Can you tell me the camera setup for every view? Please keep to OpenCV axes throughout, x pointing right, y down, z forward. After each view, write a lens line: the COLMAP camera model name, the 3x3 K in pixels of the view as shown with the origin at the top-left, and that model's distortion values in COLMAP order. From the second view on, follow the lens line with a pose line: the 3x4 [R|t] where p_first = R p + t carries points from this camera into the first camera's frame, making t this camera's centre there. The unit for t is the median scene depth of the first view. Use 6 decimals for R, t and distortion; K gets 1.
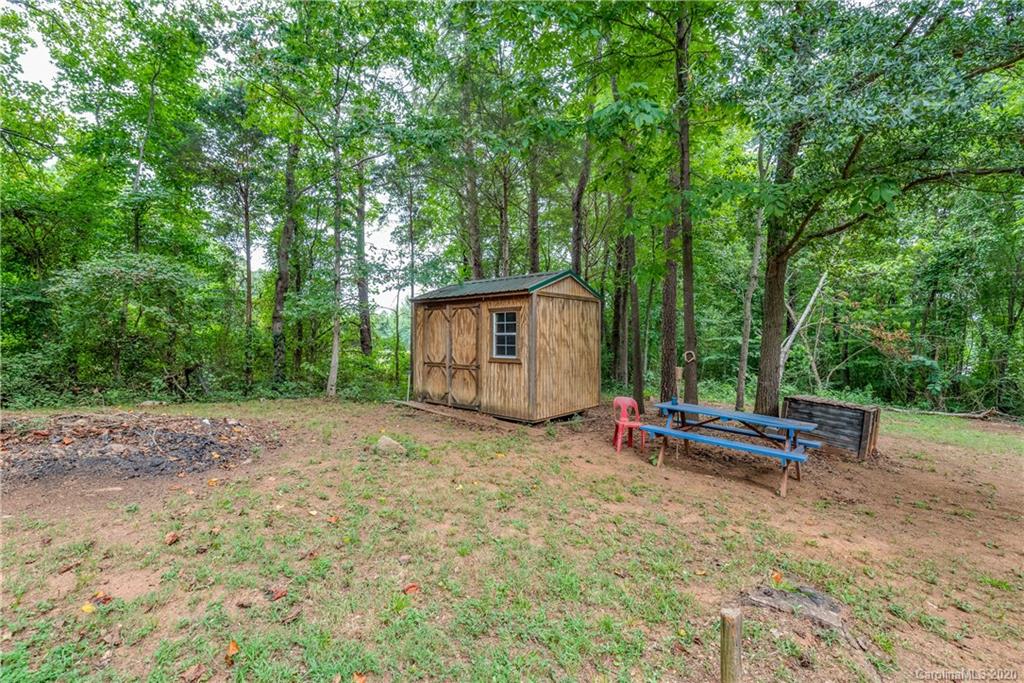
lens RADIAL K [[438.9, 0, 512.5], [0, 438.9, 335.8], [0, 0, 1]] dist [-0.001459, 0.000017]
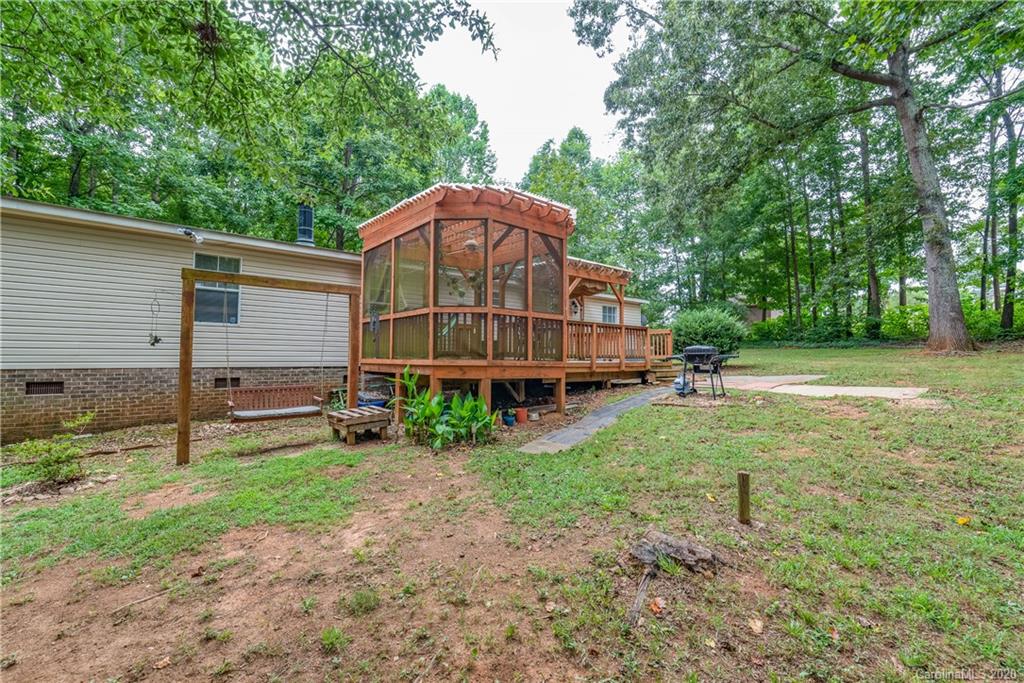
lens RADIAL K [[438.9, 0, 512.5], [0, 438.9, 335.8], [0, 0, 1]] dist [-0.001459, 0.000017]
pose [[-0.989252, -0.003928, 0.146169, 0.271429], [-0.010279, 0.999034, -0.042722, 0.029146], [-0.145860, -0.043765, -0.988337, 0.687575]]
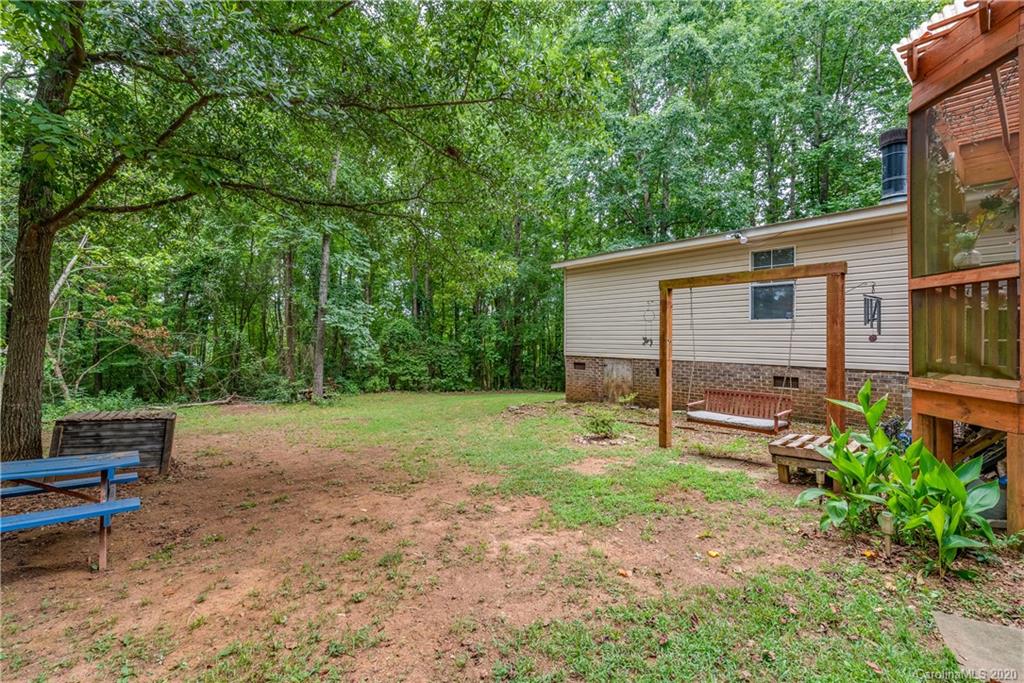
lens RADIAL K [[438.9, 0, 512.5], [0, 438.9, 335.8], [0, 0, 1]] dist [-0.001459, 0.000017]
pose [[0.140828, -0.005561, 0.990018, 0.012453], [-0.003042, 0.999977, 0.006050, -0.007989], [-0.990029, -0.003864, 0.140808, 0.169828]]
